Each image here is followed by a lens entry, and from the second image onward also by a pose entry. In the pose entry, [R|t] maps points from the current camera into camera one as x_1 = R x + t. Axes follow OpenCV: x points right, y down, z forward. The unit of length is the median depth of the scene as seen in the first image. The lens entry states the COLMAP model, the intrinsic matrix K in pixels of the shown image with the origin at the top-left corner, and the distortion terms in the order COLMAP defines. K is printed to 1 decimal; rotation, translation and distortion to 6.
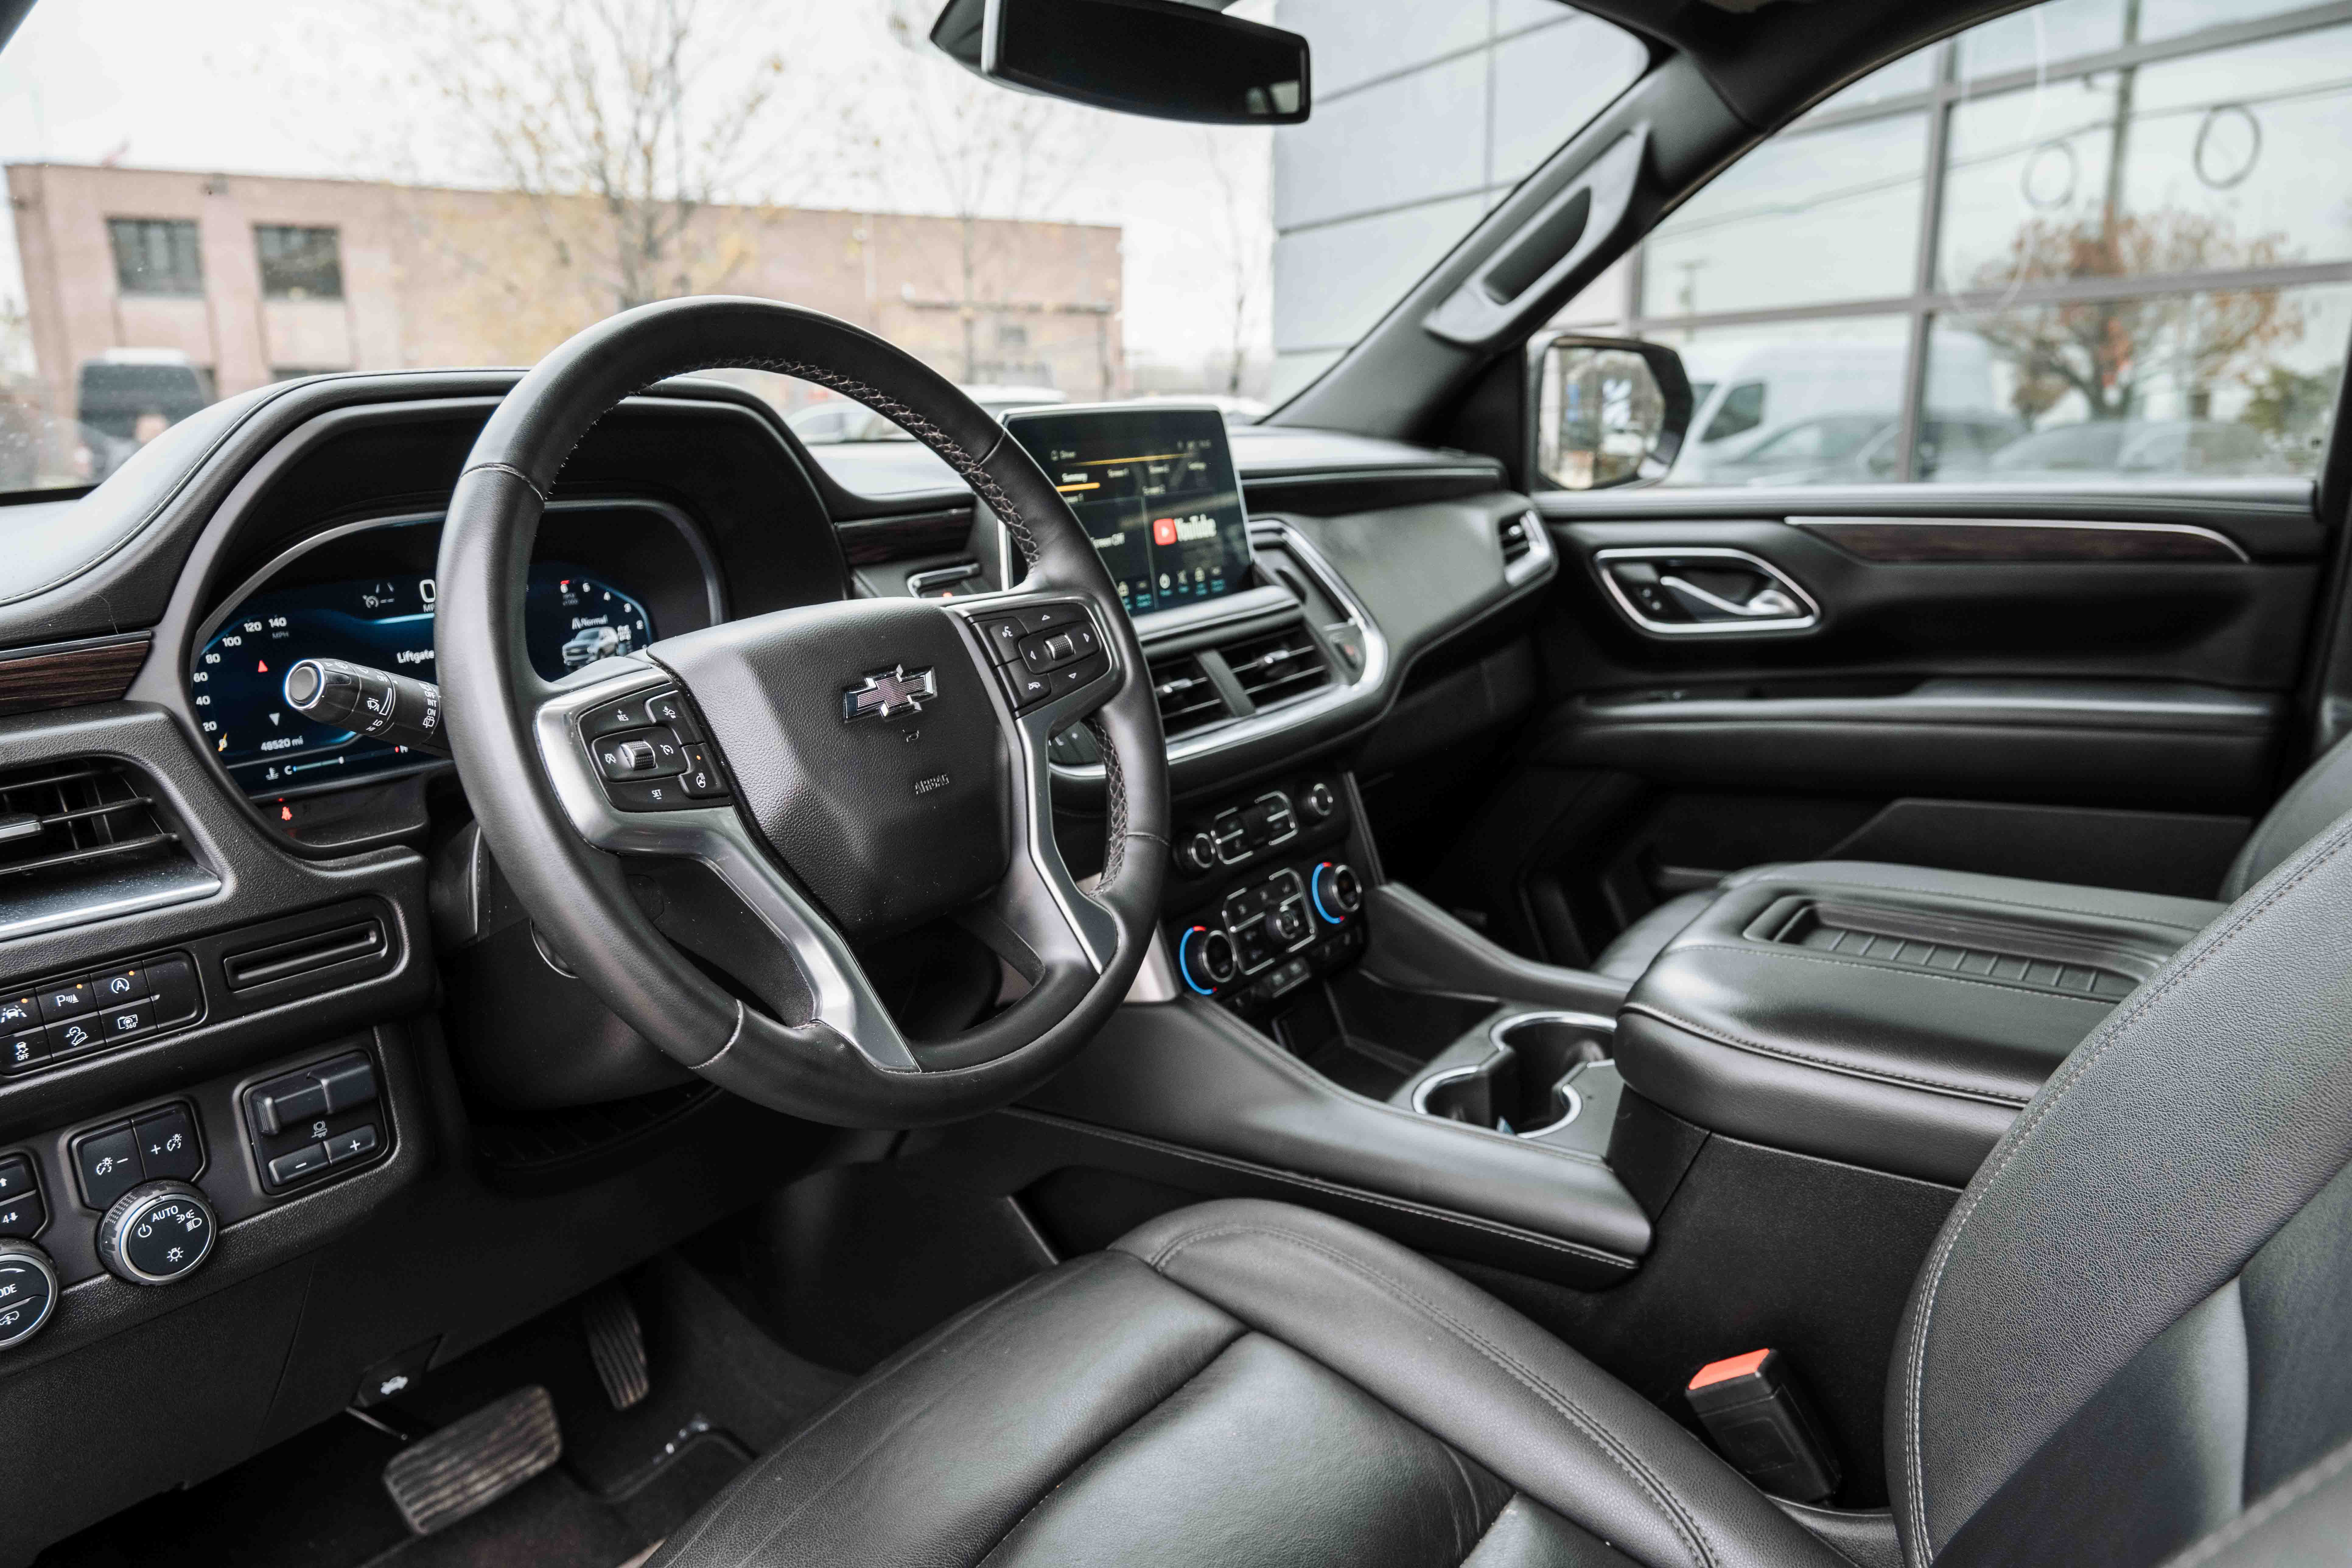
lens RADIAL K [[1586.9, 0, 1179.8], [0, 1586.9, 799.4], [0, 0, 1]] dist [-0.022455, 0.013688]
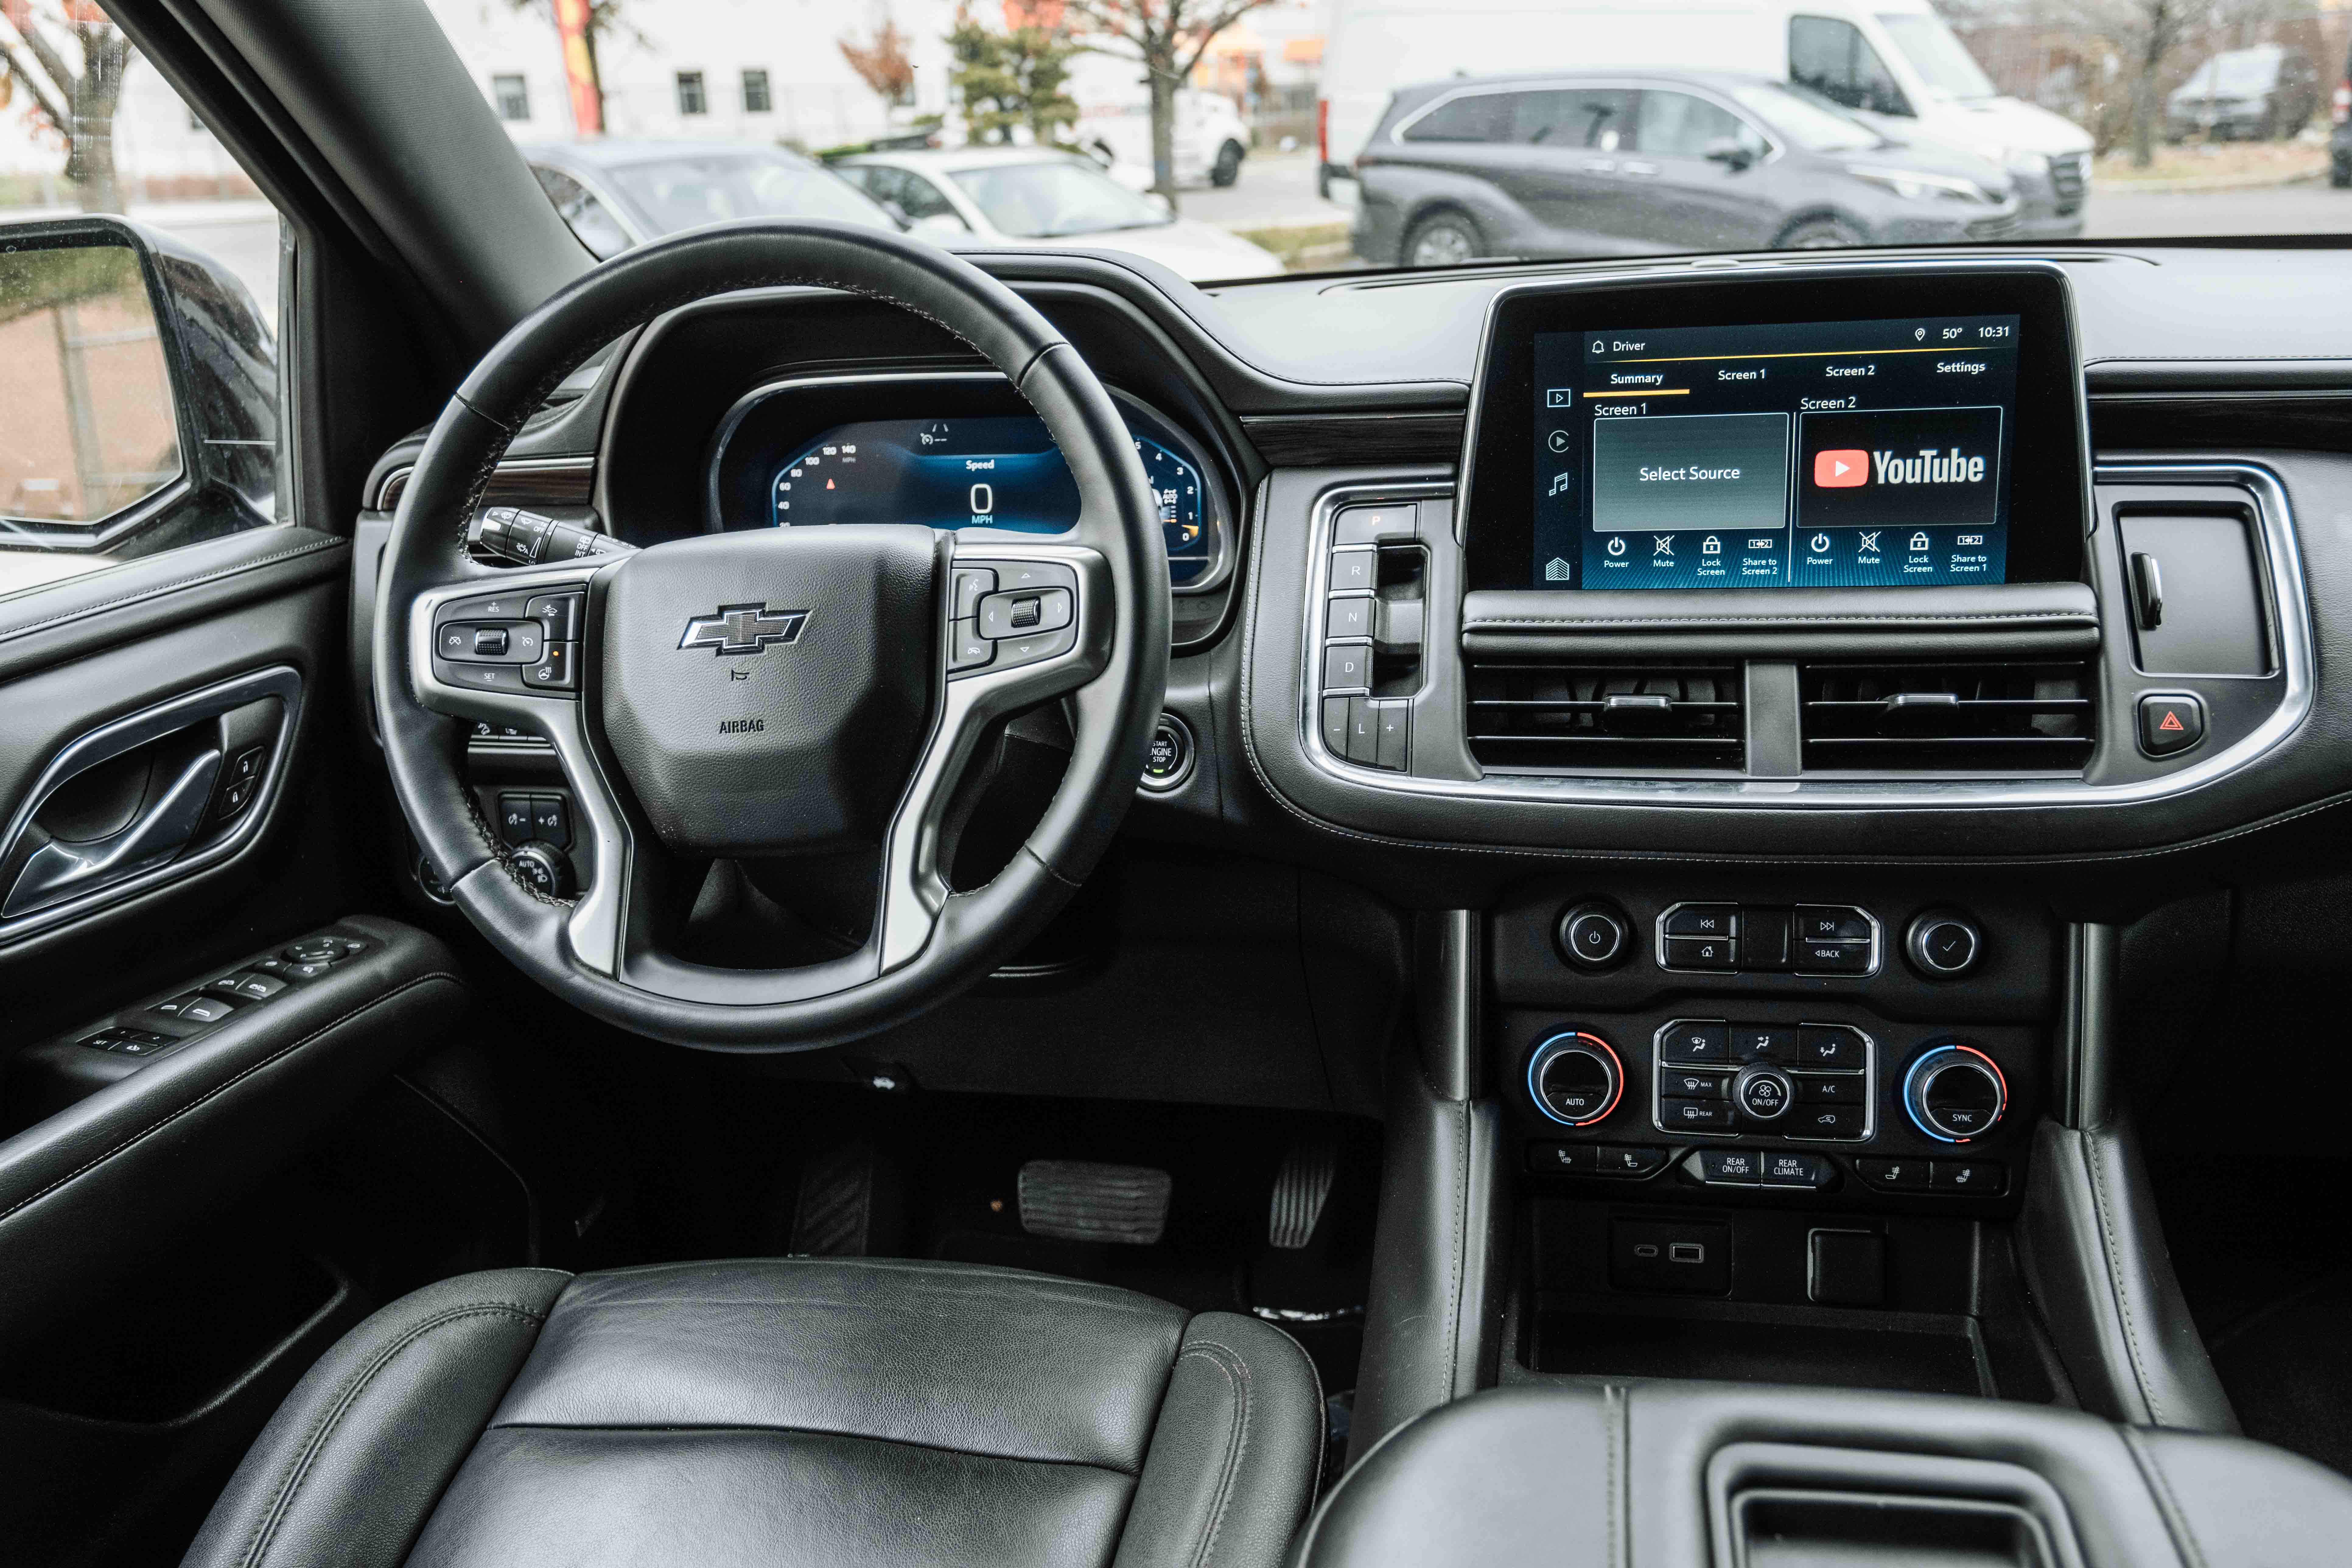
lens RADIAL K [[1857.0, 0, 1215.3], [0, 1857.0, 809.1], [0, 0, 1]] dist [-0.002713, 0.007195]
pose [[0.415746, 0.316814, -0.852516, 0.613481], [-0.179699, 0.947501, 0.264479, -0.204239], [0.891551, 0.043240, 0.450852, 0.463391]]
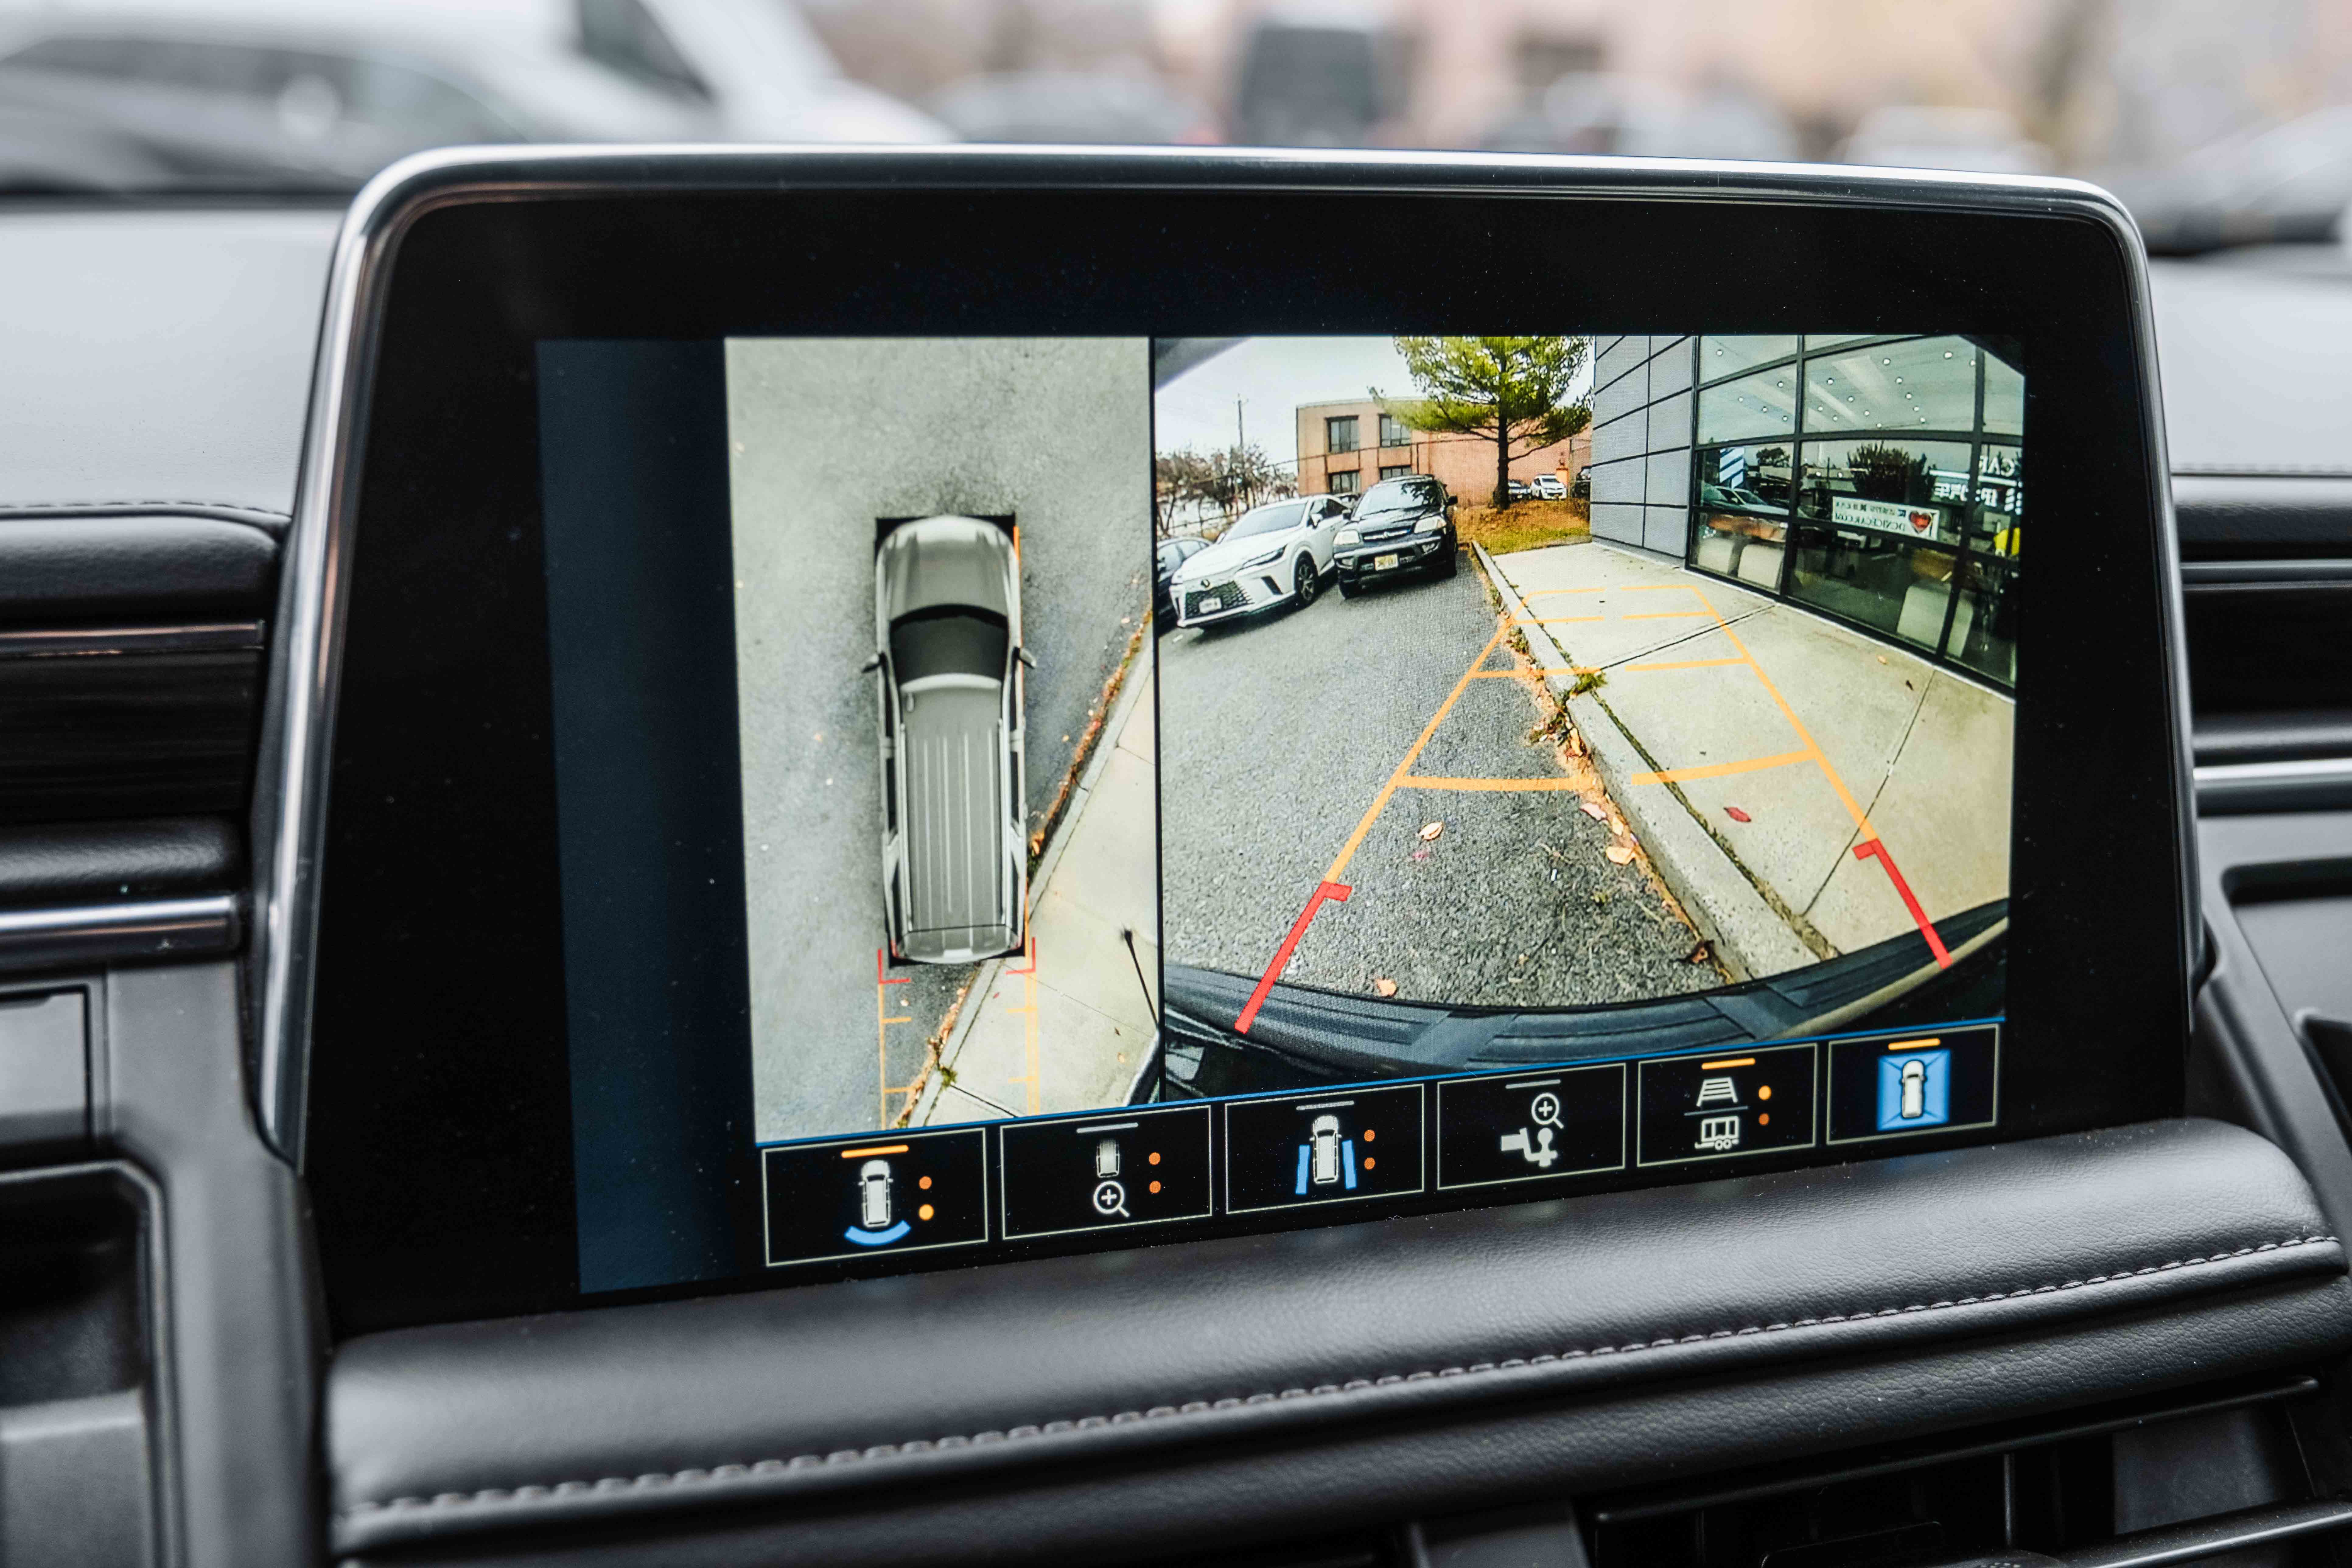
lens RADIAL K [[2711.8, 0, 1184.6], [0, 2711.8, 811.3], [0, 0, 1]] dist [-0.054032, 0.000000]
pose [[0.804347, 0.214258, -0.554184, 0.148381], [-0.195732, 0.976206, 0.093333, -0.202660], [0.560995, 0.033399, 0.827145, 0.738909]]
